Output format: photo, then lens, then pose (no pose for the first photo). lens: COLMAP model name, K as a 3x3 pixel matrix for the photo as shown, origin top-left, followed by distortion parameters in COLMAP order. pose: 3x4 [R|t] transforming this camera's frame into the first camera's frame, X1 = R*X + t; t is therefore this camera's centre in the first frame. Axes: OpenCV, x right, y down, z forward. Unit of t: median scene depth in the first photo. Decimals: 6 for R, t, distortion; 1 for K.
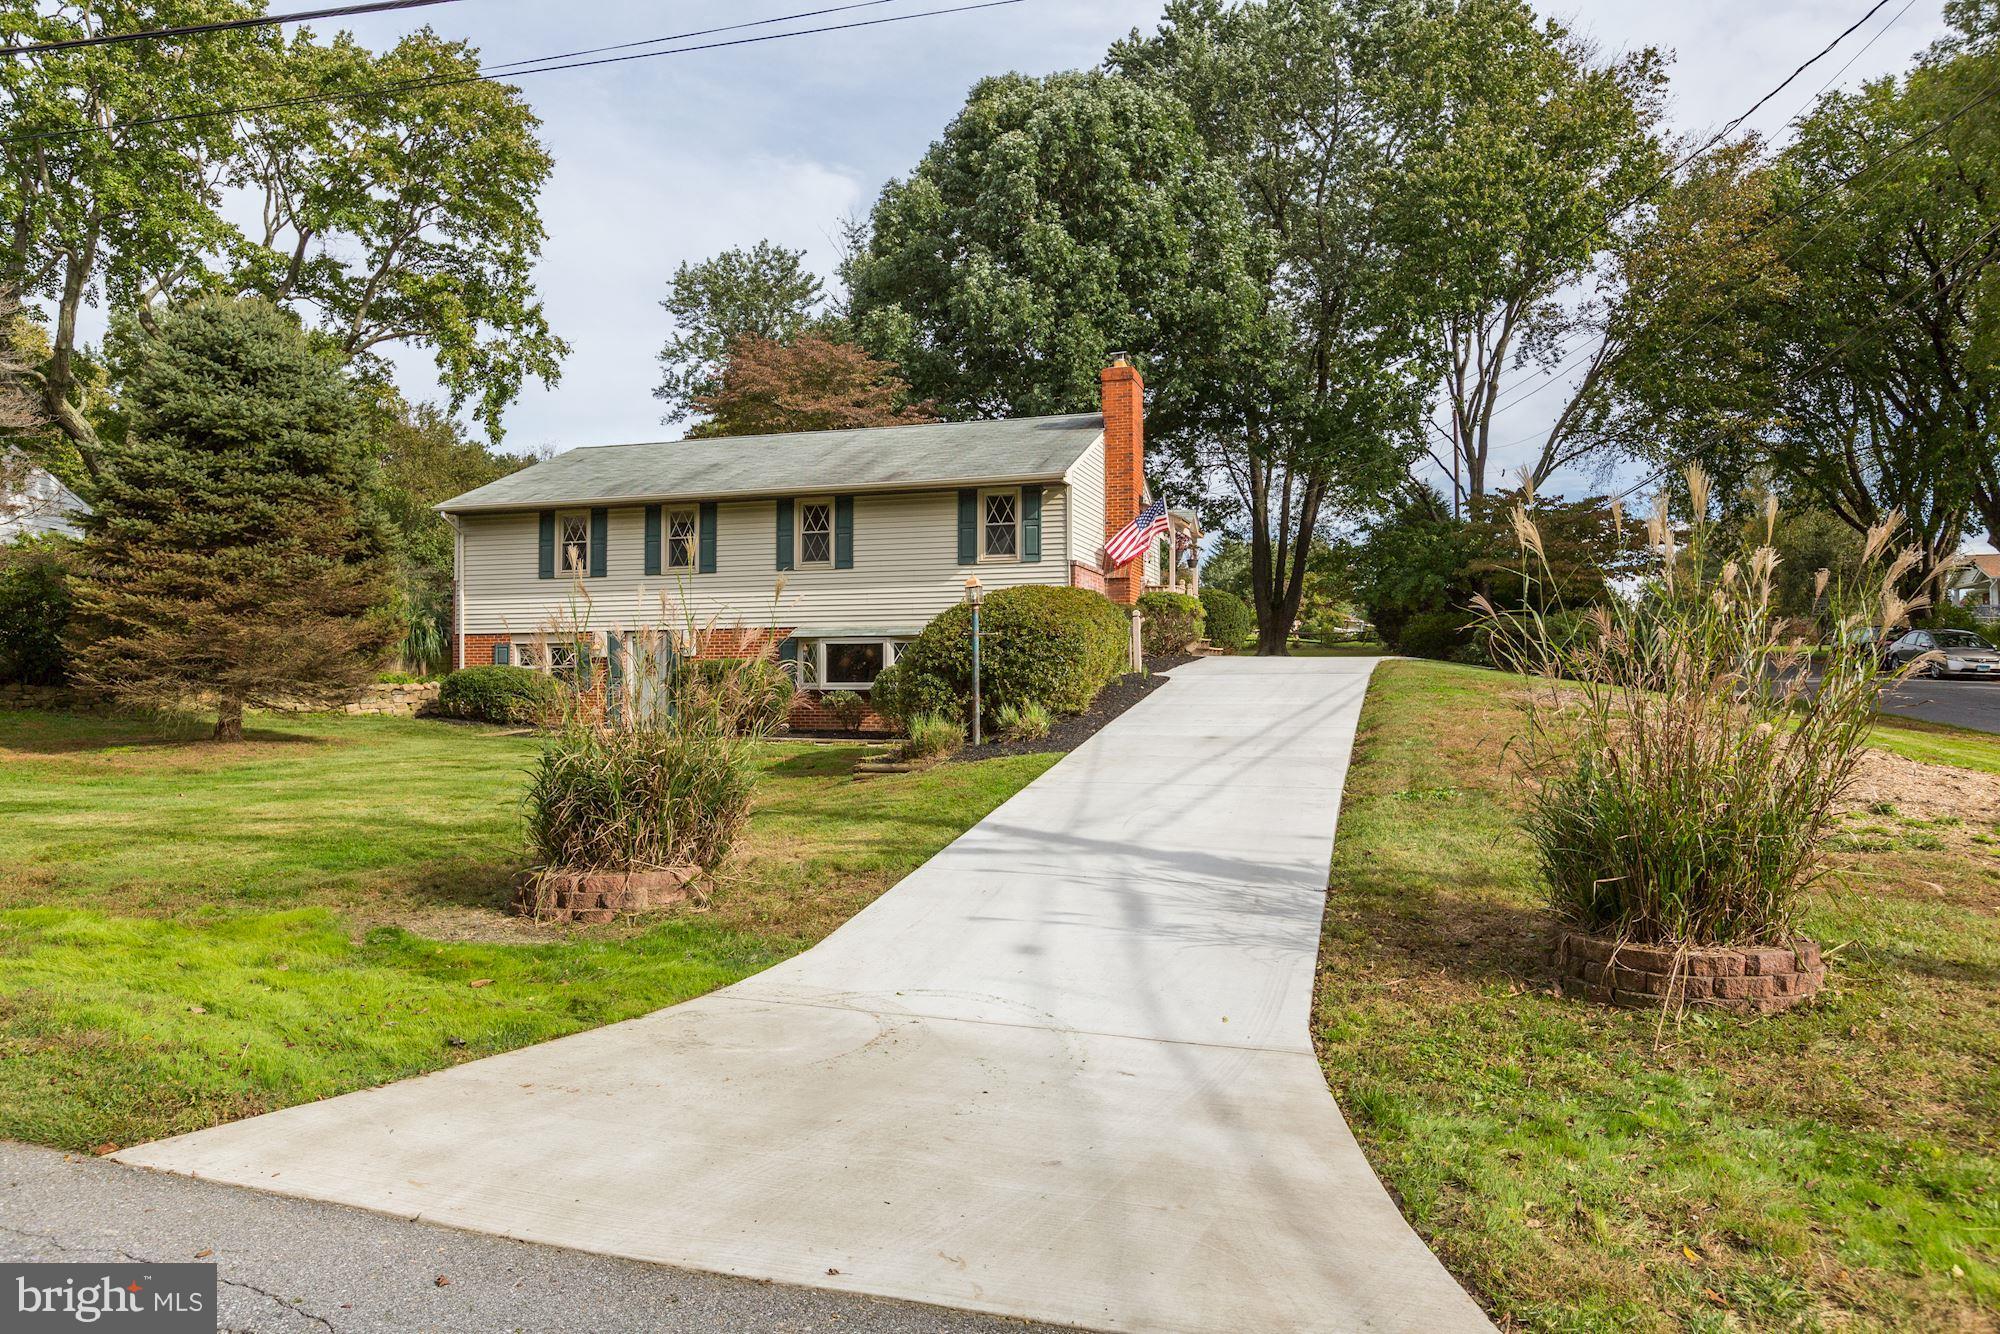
lens RADIAL K [[1412.6, 0, 1000.6], [0, 1412.6, 638.7], [0, 0, 1]] dist [0.025701, -0.000792]
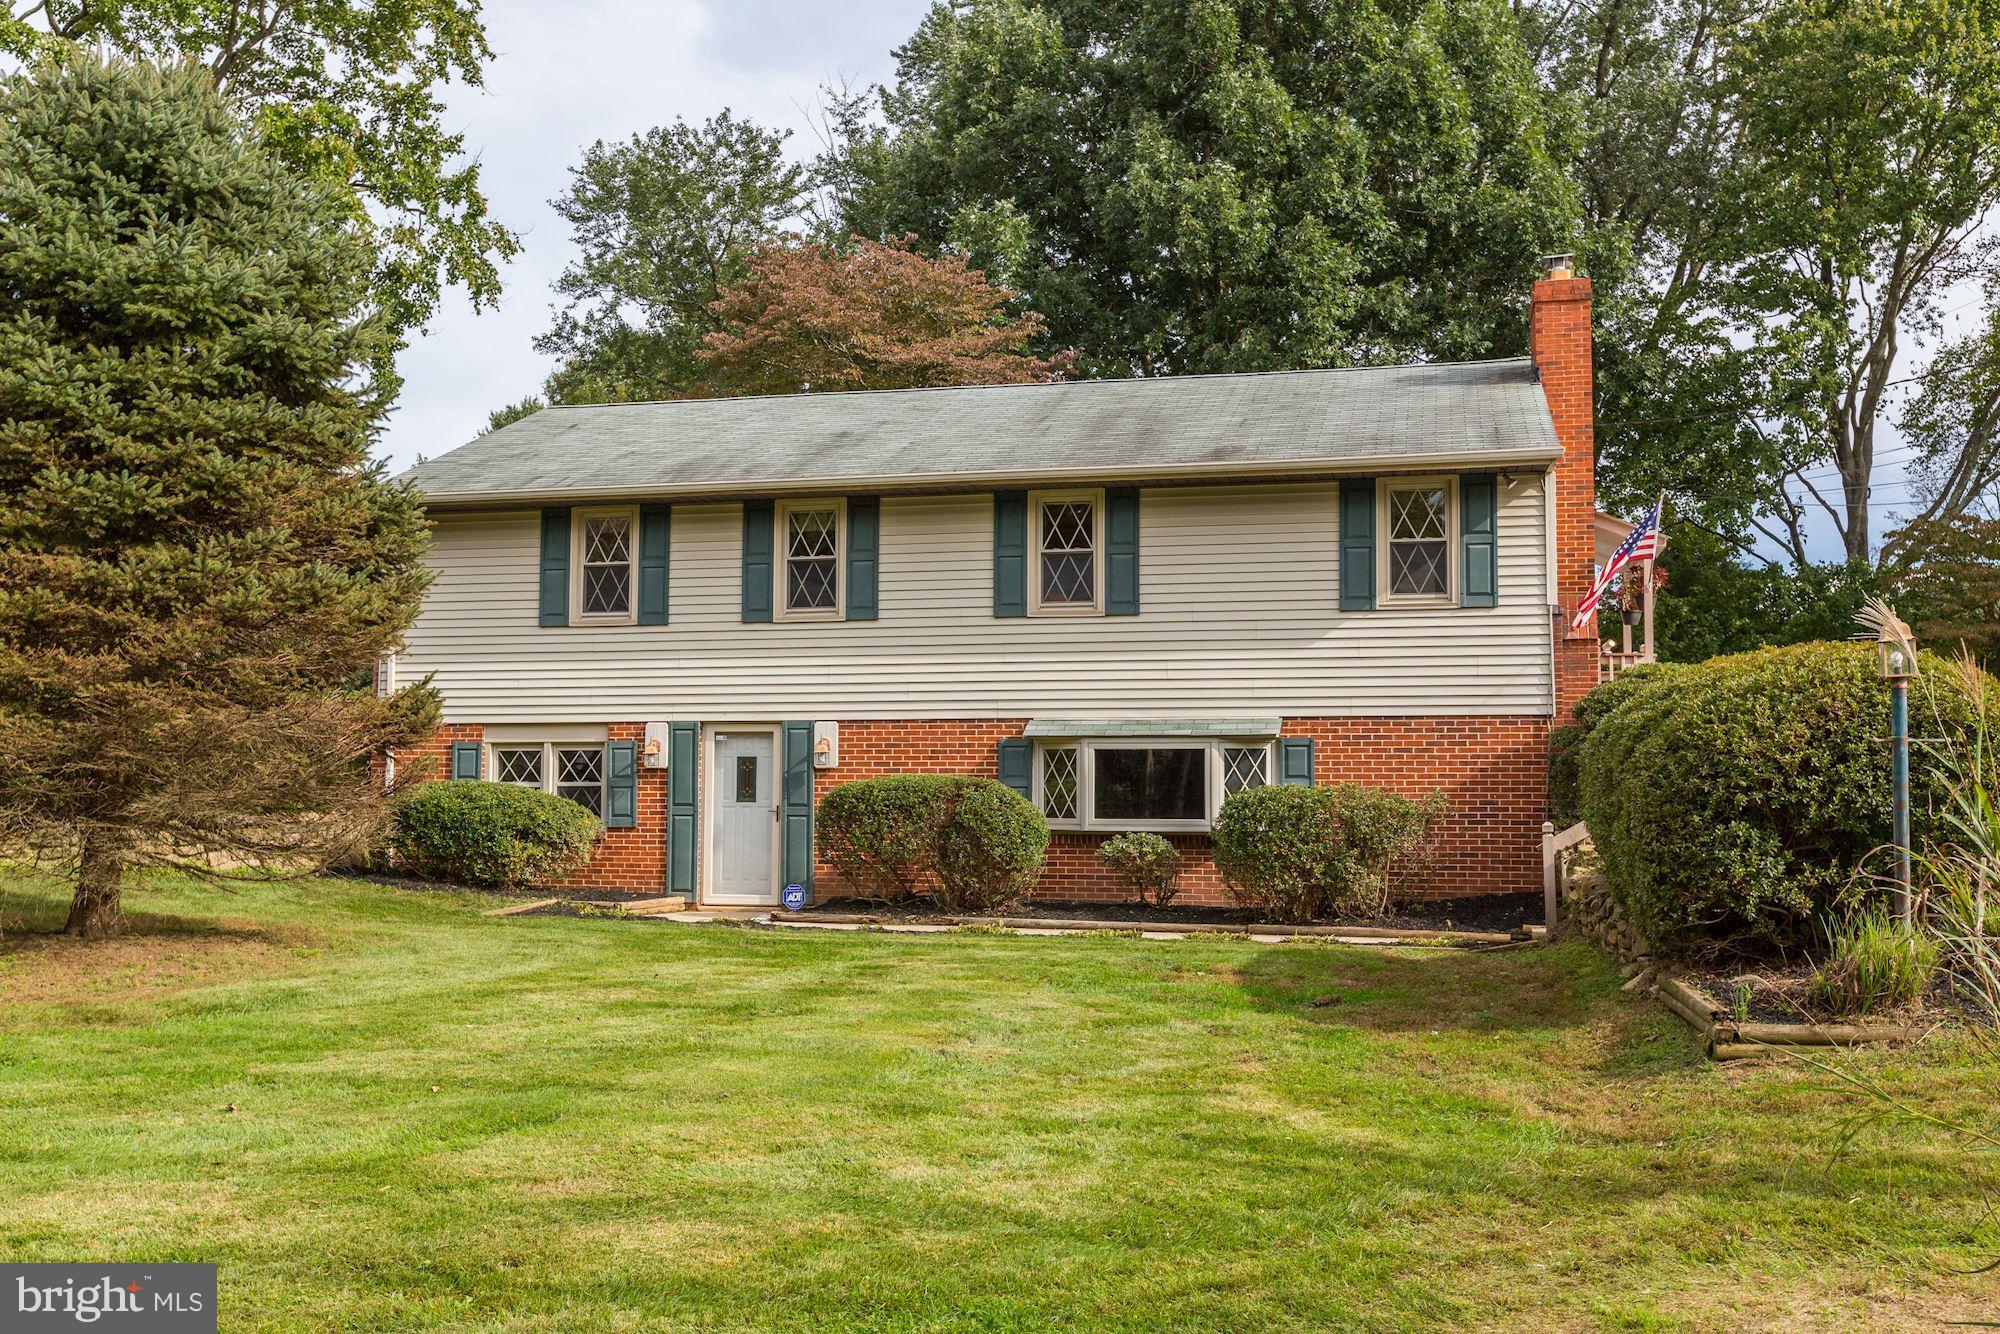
lens RADIAL K [[1973.6, 0, 1000.0], [0, 1973.6, 667.0], [0, 0, 1]] dist [0.005588, 0.012273]
pose [[0.996674, 0.012512, 0.080530, -0.218490], [-0.009704, 0.999334, -0.035171, -0.000903], [-0.080916, 0.034273, 0.996131, 0.216823]]
